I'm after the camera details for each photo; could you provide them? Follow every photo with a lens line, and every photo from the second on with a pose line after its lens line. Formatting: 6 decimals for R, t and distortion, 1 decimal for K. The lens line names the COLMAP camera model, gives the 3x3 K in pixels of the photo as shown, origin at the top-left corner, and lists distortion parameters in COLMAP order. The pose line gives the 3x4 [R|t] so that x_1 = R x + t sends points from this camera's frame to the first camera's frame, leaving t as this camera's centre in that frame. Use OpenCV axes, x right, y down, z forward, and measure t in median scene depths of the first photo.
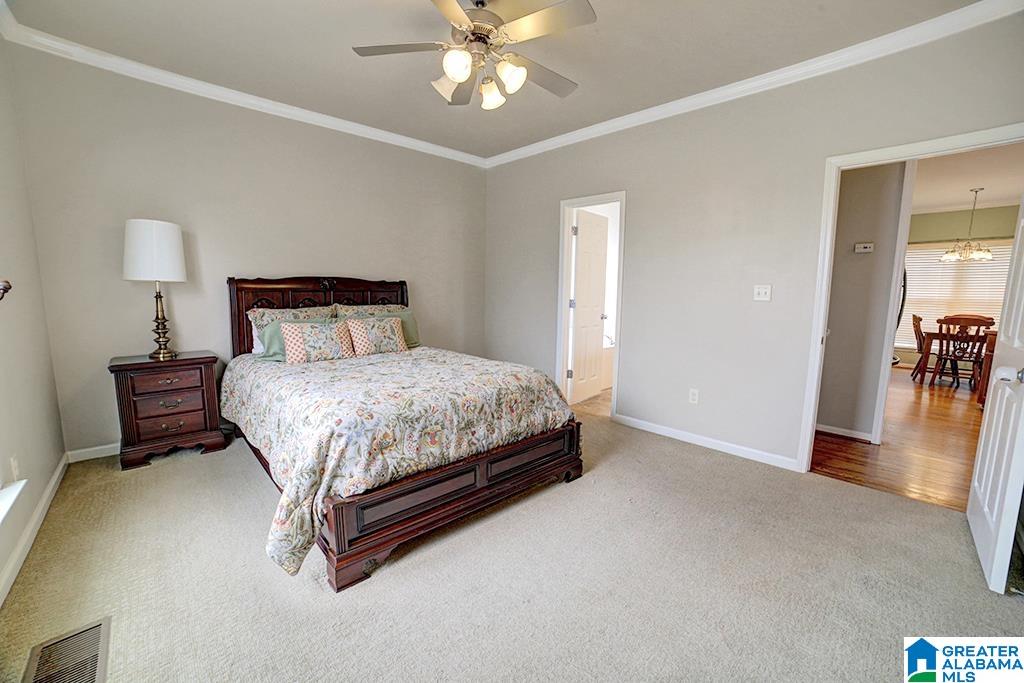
lens RADIAL K [[400.9, 0, 511.8], [0, 400.9, 339.3], [0, 0, 1]] dist [-0.004666, 0.000773]
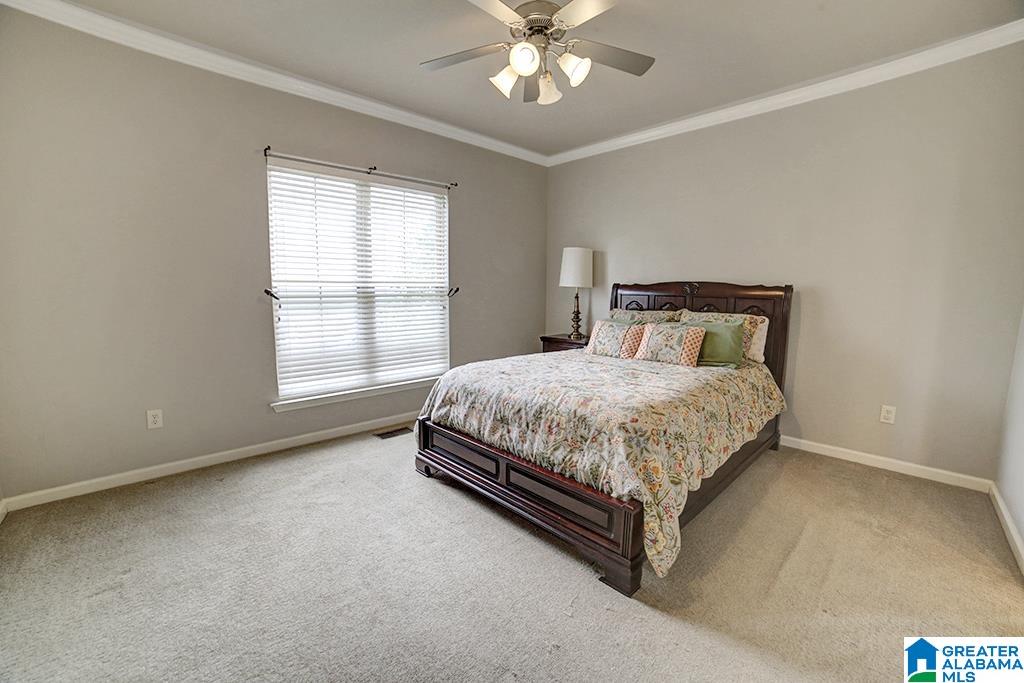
lens RADIAL K [[400.9, 0, 511.5], [0, 400.9, 345.0], [0, 0, 1]] dist [-0.004666, 0.000773]
pose [[0.068204, 0.130380, -0.989115, 0.842545], [-0.142000, 0.982599, 0.119730, -0.099376], [0.987514, 0.132289, 0.085531, 0.844023]]
